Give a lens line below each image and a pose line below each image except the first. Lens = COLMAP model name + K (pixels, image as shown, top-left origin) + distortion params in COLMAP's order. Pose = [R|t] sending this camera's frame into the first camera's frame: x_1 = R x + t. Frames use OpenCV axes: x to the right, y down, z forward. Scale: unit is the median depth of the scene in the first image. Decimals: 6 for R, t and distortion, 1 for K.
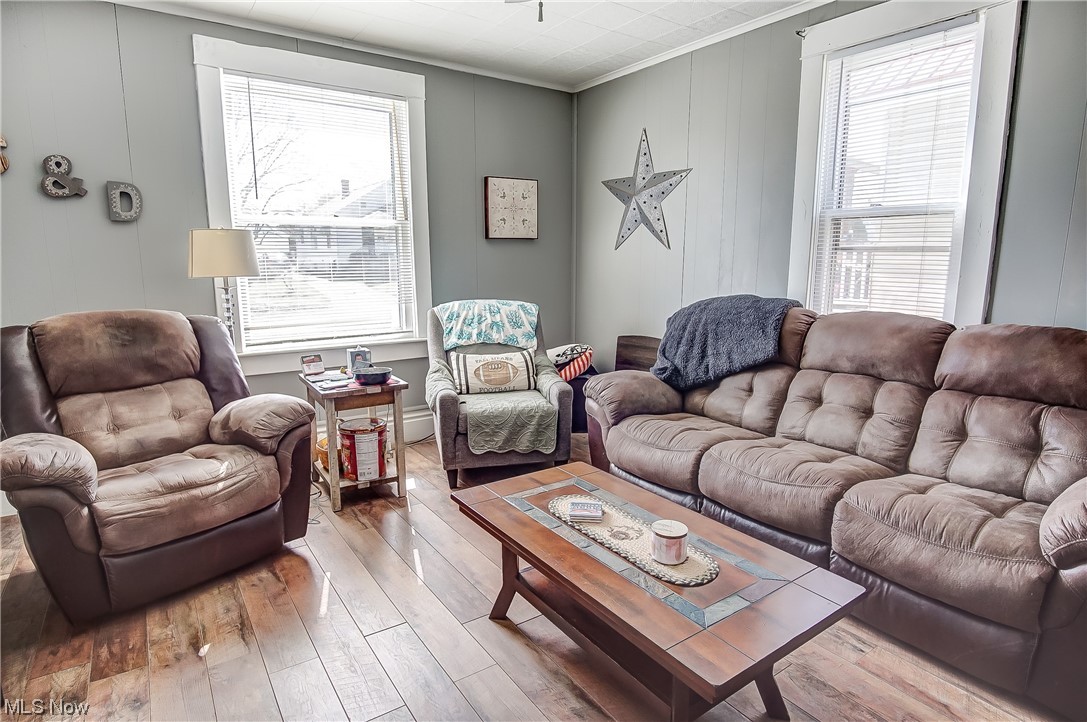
lens RADIAL K [[588.6, 0, 543.5], [0, 588.6, 361.0], [0, 0, 1]] dist [-0.012566, 0.000917]
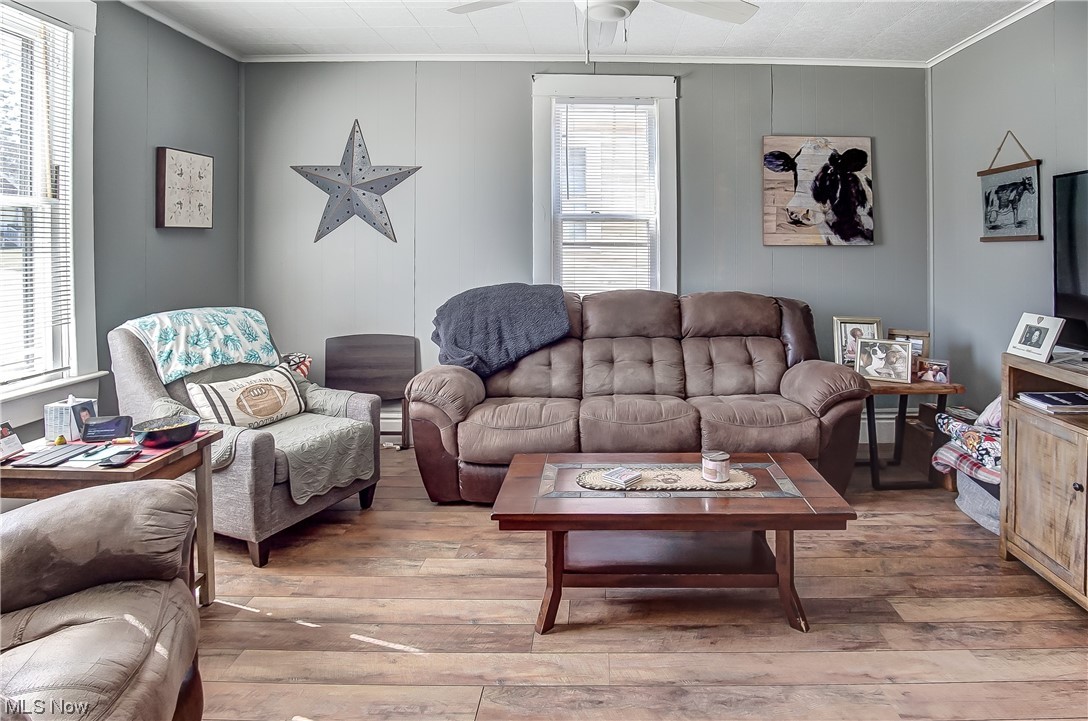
lens RADIAL K [[651.7, 0, 561.7], [0, 651.7, 241.3], [0, 0, 1]] dist [-0.021218, 0.001007]
pose [[0.591208, 0.001063, 0.806519, -0.581766], [0.140098, 0.984661, -0.103994, -0.045191], [-0.794258, 0.174474, 0.581991, 0.162728]]
